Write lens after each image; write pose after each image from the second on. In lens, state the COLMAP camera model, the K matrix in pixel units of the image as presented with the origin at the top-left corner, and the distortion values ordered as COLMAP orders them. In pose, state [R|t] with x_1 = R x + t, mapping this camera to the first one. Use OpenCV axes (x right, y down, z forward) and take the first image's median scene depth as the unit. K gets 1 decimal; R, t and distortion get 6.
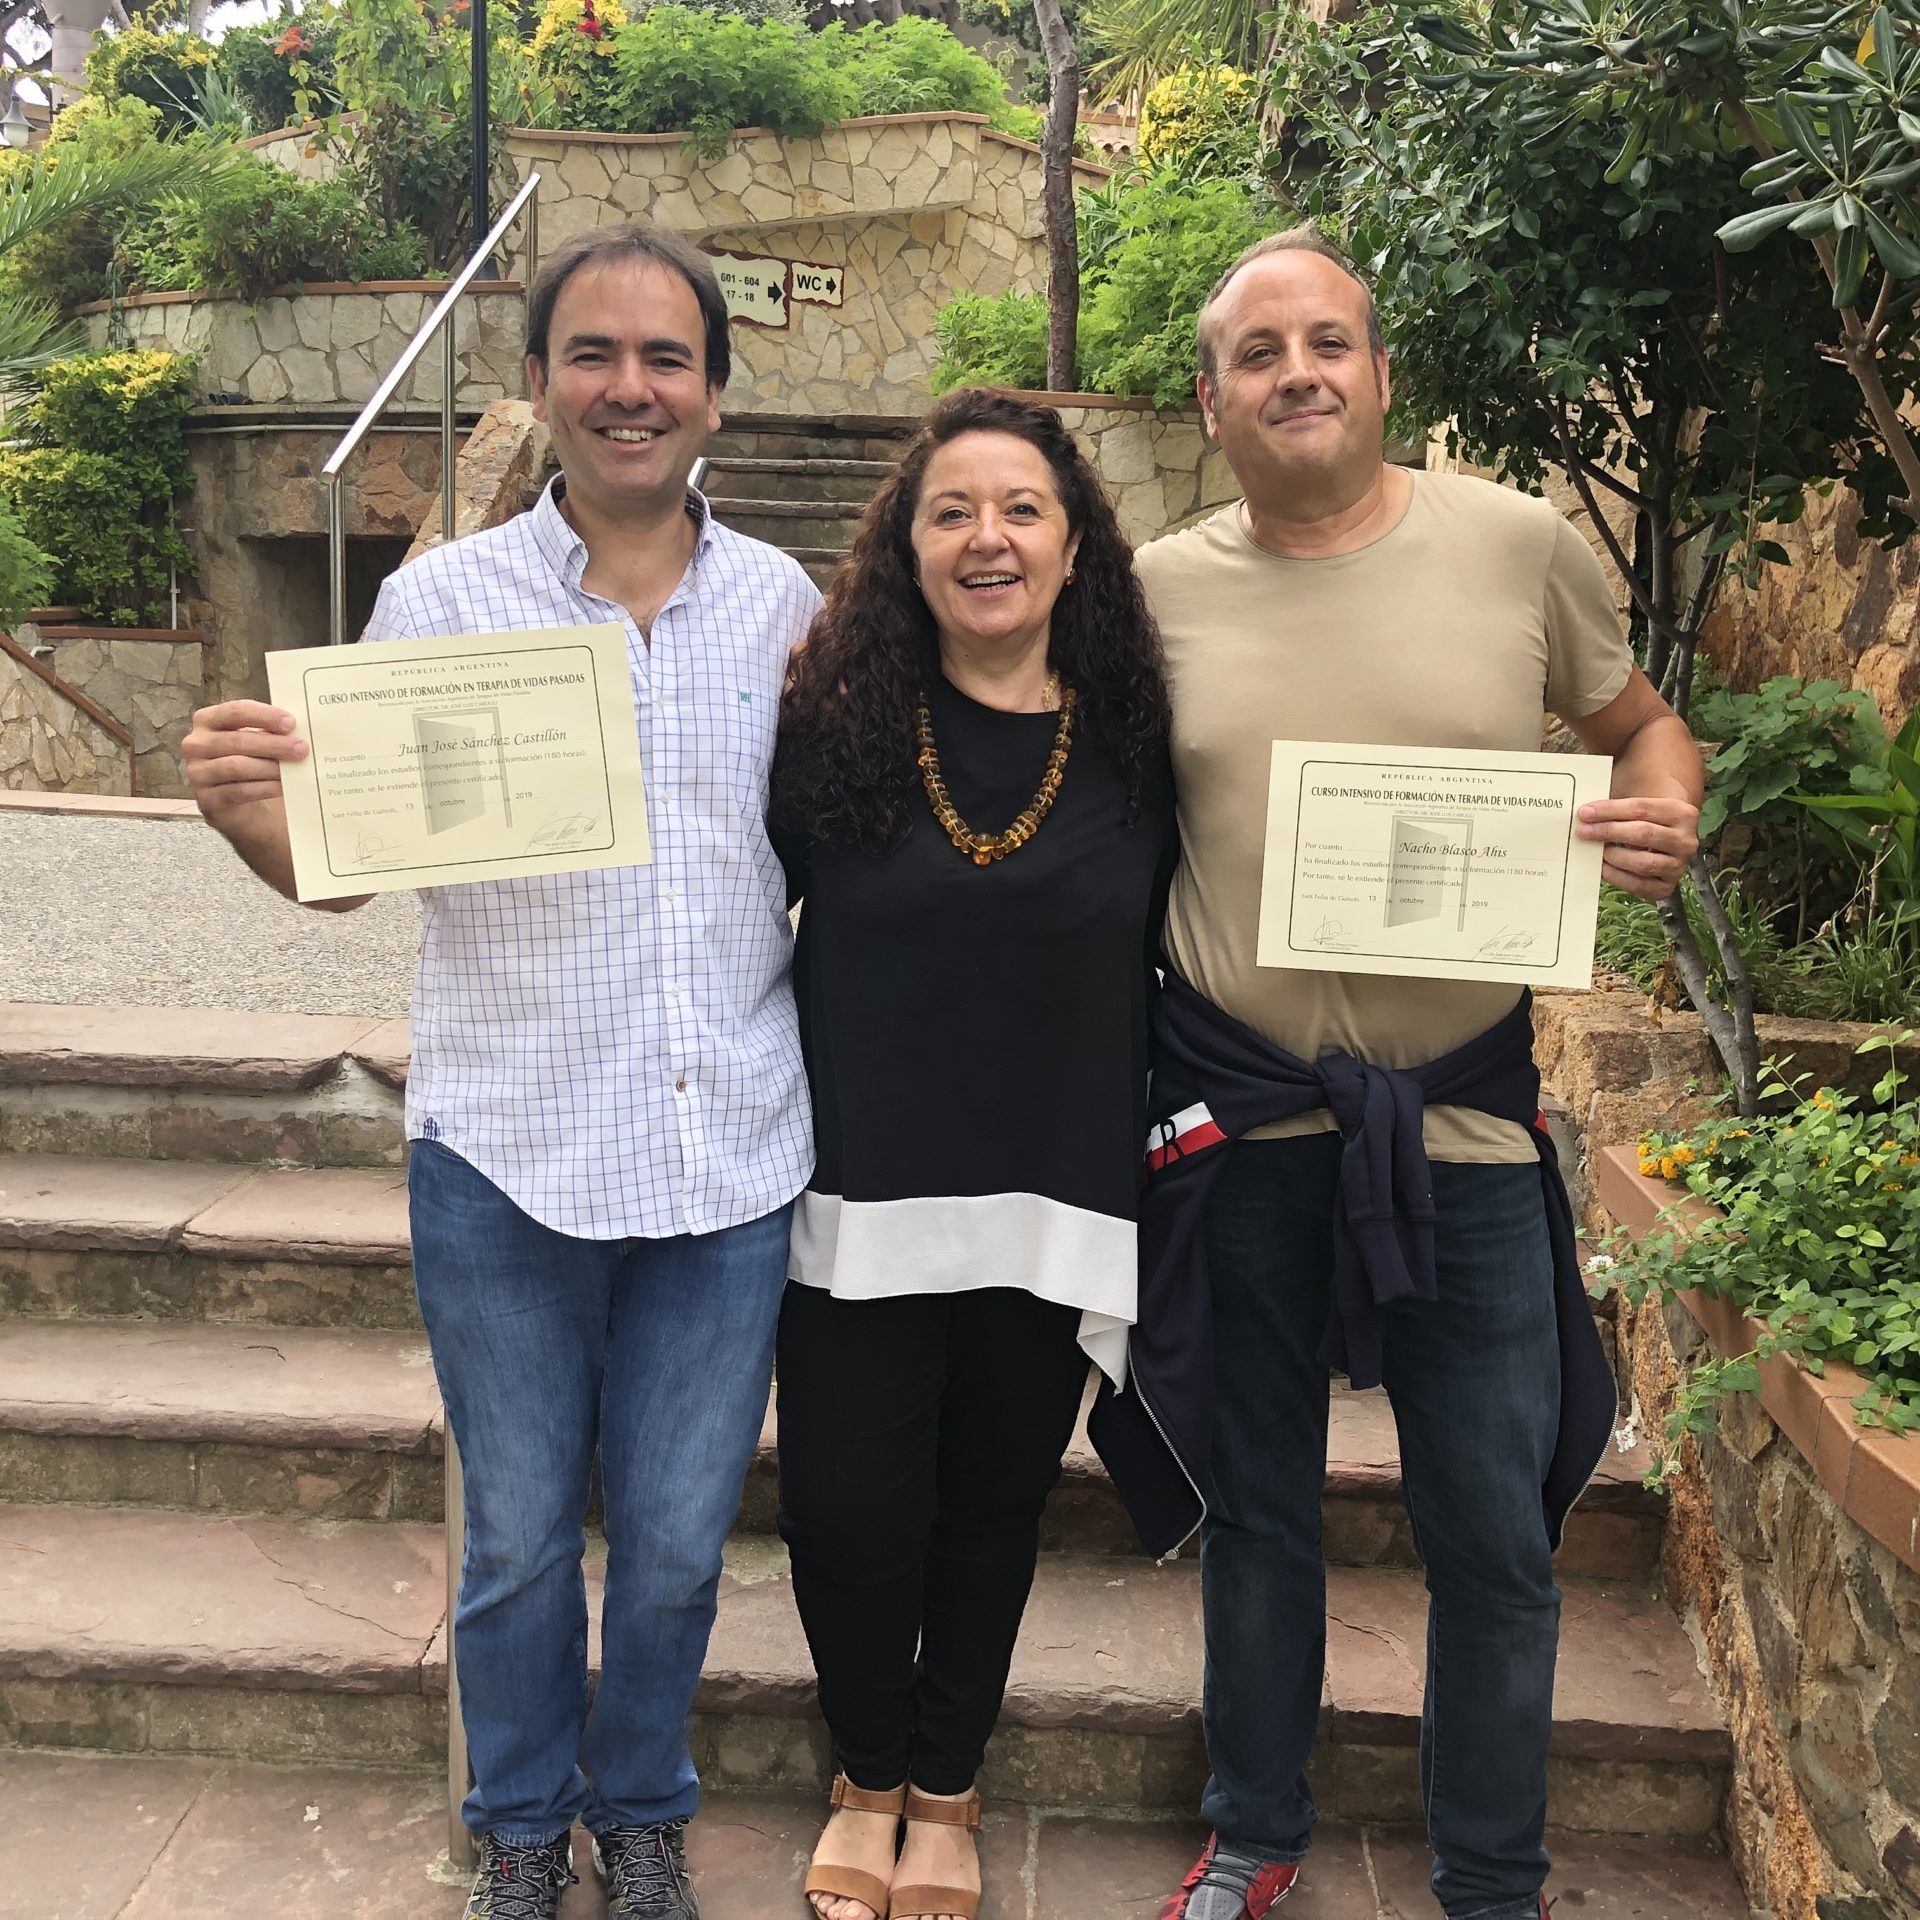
lens RADIAL K [[2119.6, 0, 936.9], [0, 2119.6, 963.3], [0, 0, 1]] dist [-0.047528, 0.117432]
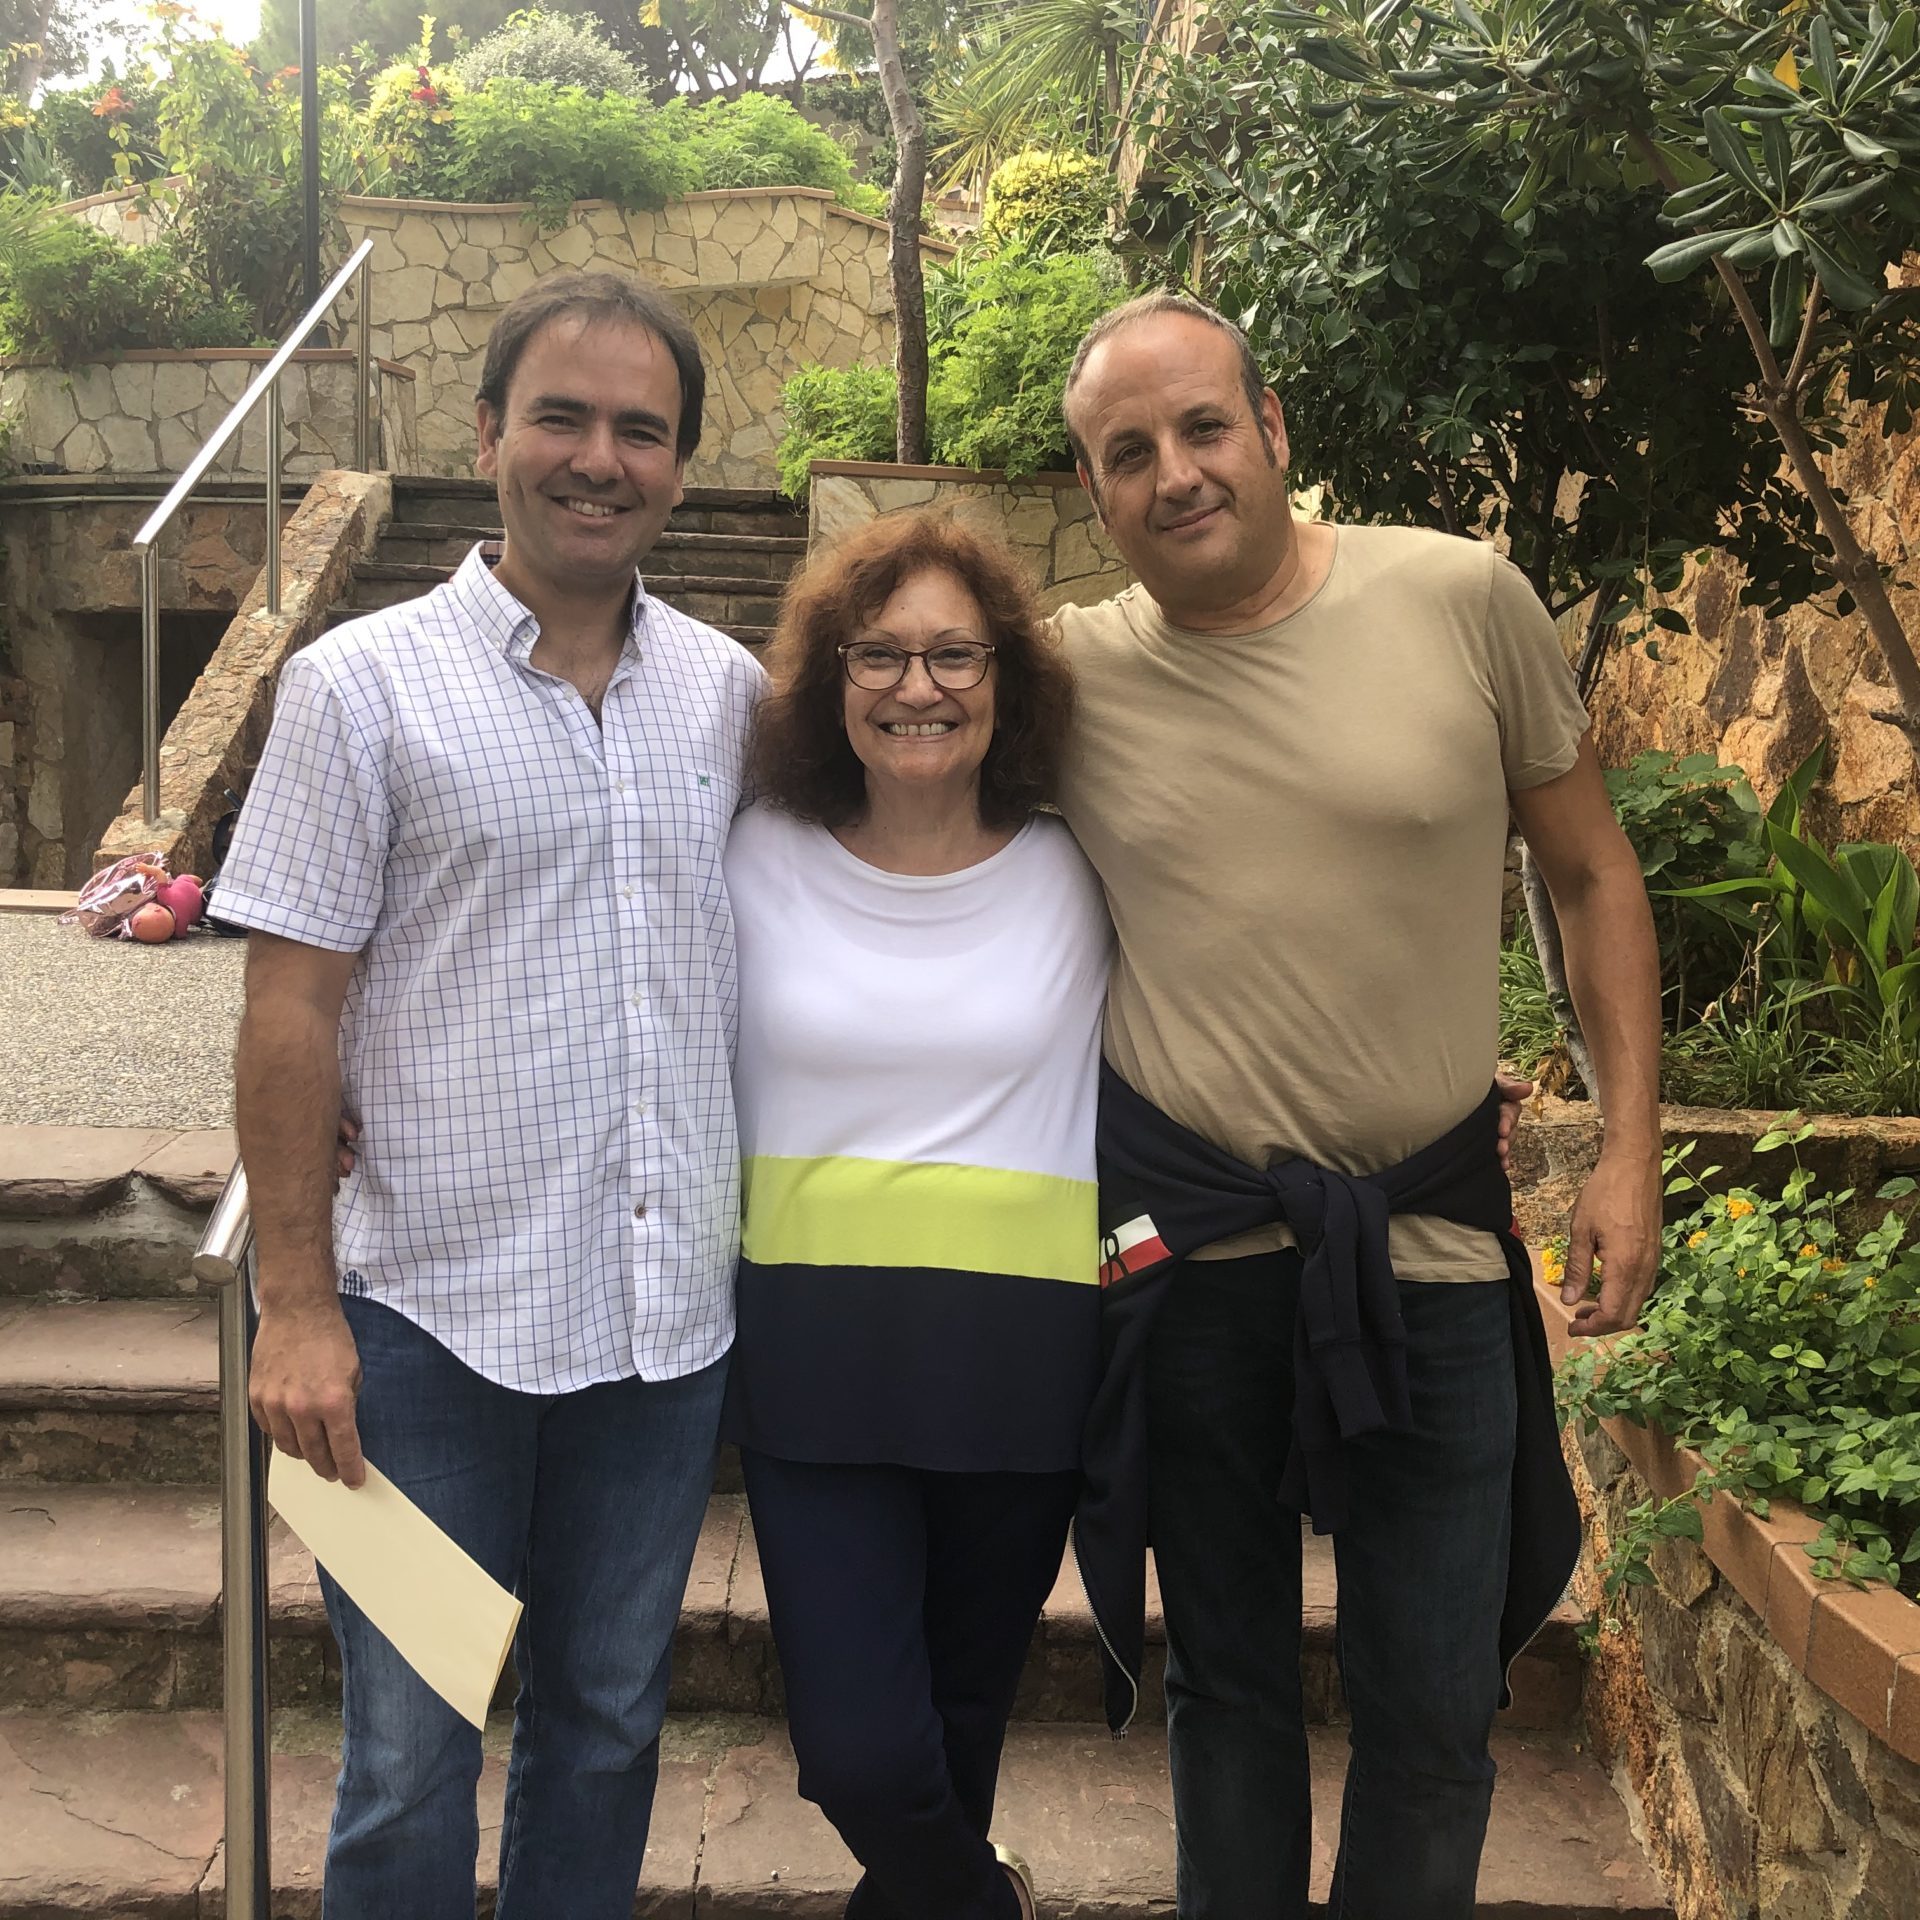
lens RADIAL K [[2115.8, 0, 927.9], [0, 2115.8, 937.2], [0, 0, 1]] dist [-0.006765, 0.046703]
pose [[0.997839, -0.009981, 0.064946, 0.000672], [0.013101, 0.998772, -0.047784, -0.004881], [-0.064389, 0.048531, 0.996744, 0.034144]]
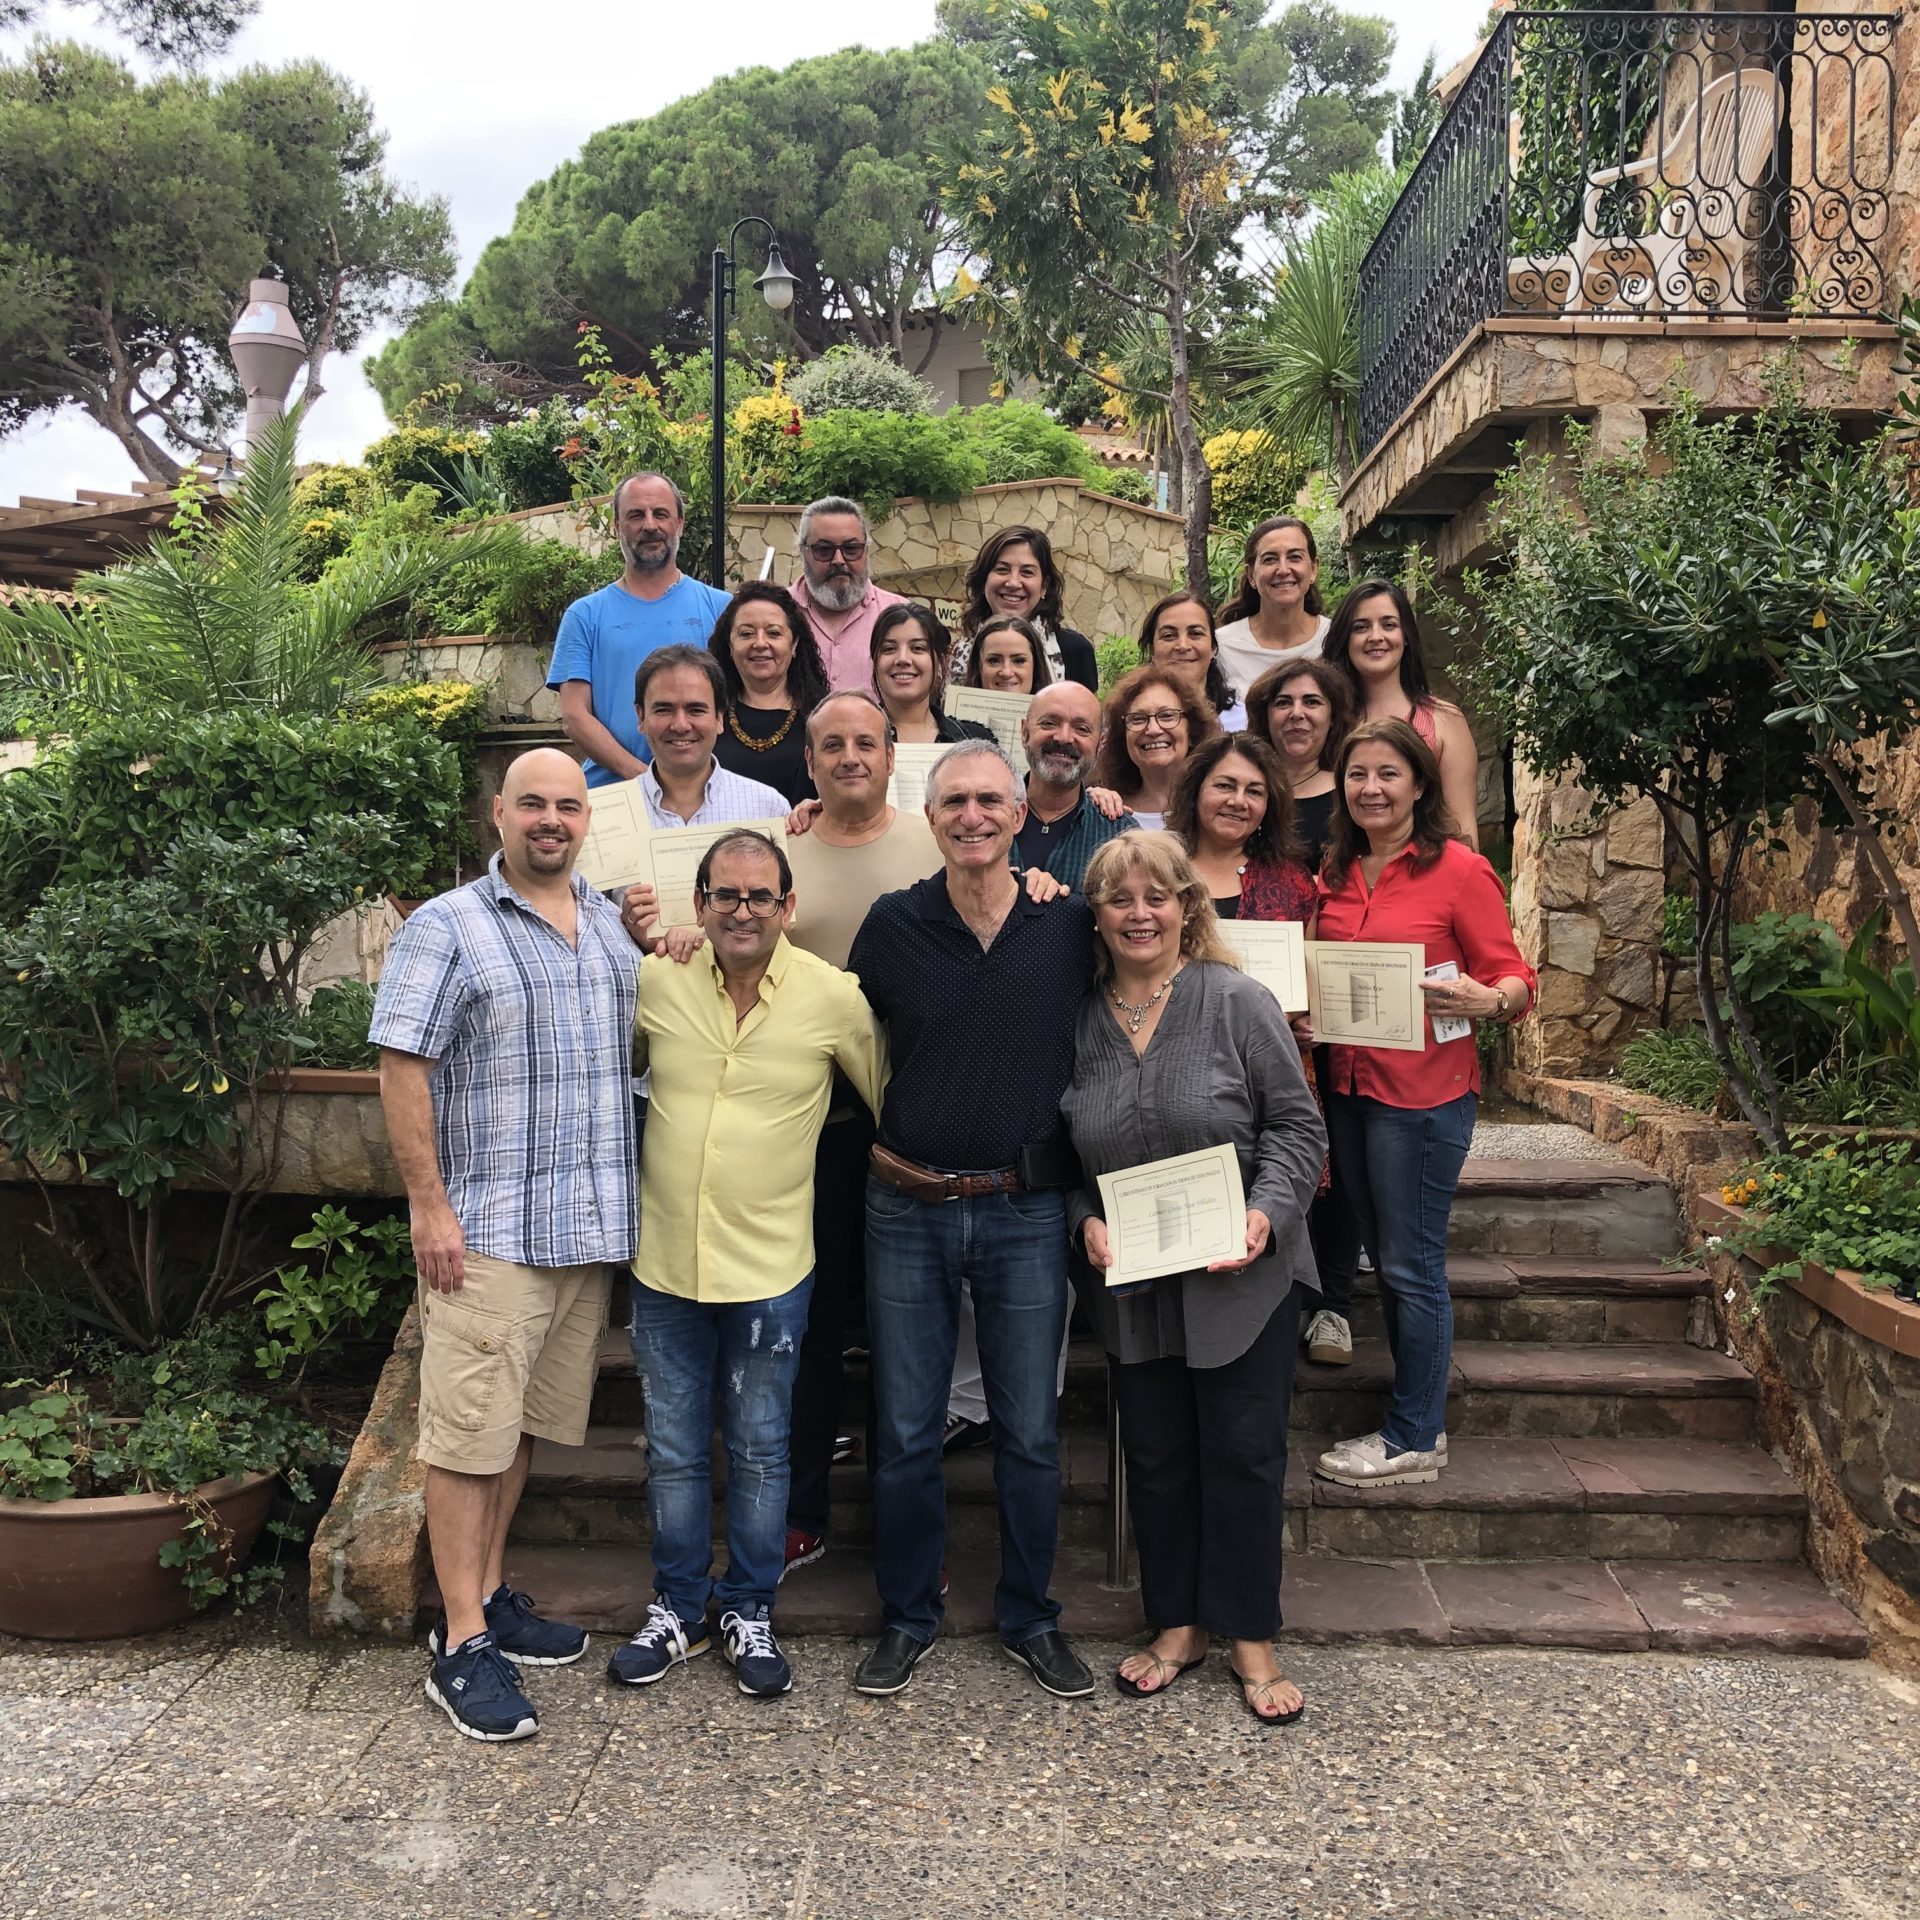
lens RADIAL K [[2087.0, 0, 960.0], [0, 2087.0, 960.0], [0, 0, 1]] dist [0.030749, -0.021444]
pose [[0.999324, -0.021593, 0.029740, -0.146712], [0.024978, 0.992629, -0.118589, 0.040318], [-0.026960, 0.119251, 0.992498, -0.306271]]
